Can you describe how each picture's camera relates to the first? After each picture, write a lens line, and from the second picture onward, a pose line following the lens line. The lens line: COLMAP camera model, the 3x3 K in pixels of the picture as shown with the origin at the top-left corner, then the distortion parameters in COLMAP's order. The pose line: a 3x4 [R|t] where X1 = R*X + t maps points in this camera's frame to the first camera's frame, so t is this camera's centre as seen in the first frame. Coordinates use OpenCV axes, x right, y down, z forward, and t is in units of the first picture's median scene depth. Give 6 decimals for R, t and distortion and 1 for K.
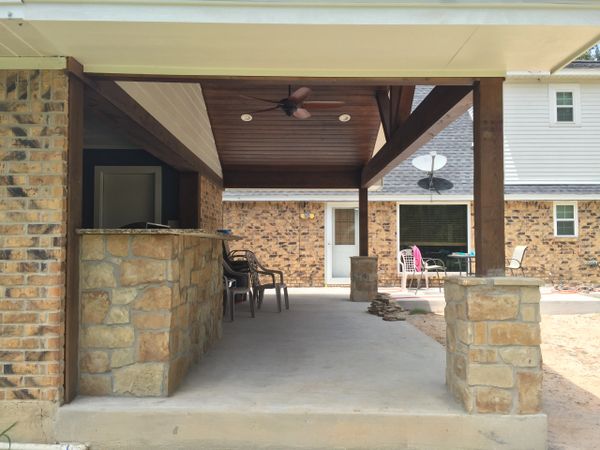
lens RADIAL K [[513.8, 0, 301.5], [0, 513.8, 230.3], [0, 0, 1]] dist [0.046953, -0.035285]
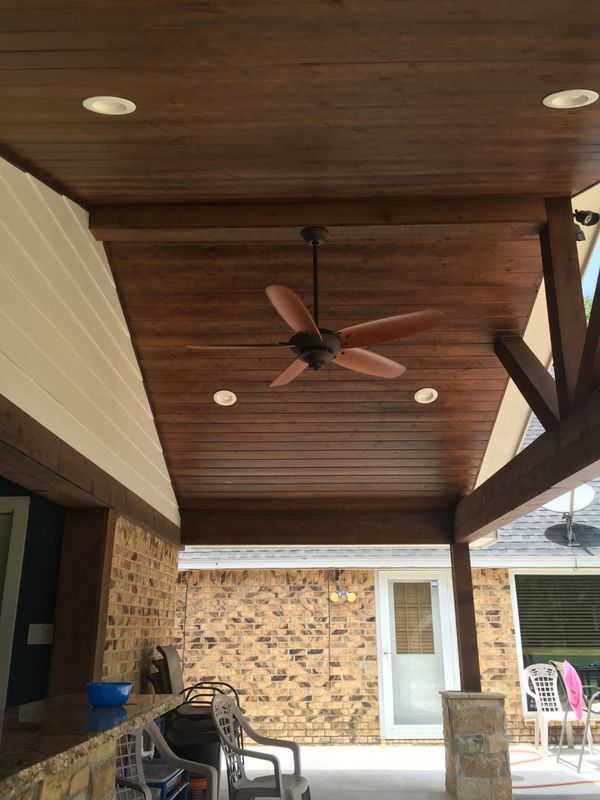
lens RADIAL K [[685.1, 0, 307.8], [0, 685.1, 407.7], [0, 0, 1]] dist [0.046953, -0.035285]
pose [[0.999832, -0.010692, -0.014895, -0.012438], [0.006150, 0.960866, -0.276944, -0.019341], [0.017273, 0.276806, 0.960771, 0.257957]]
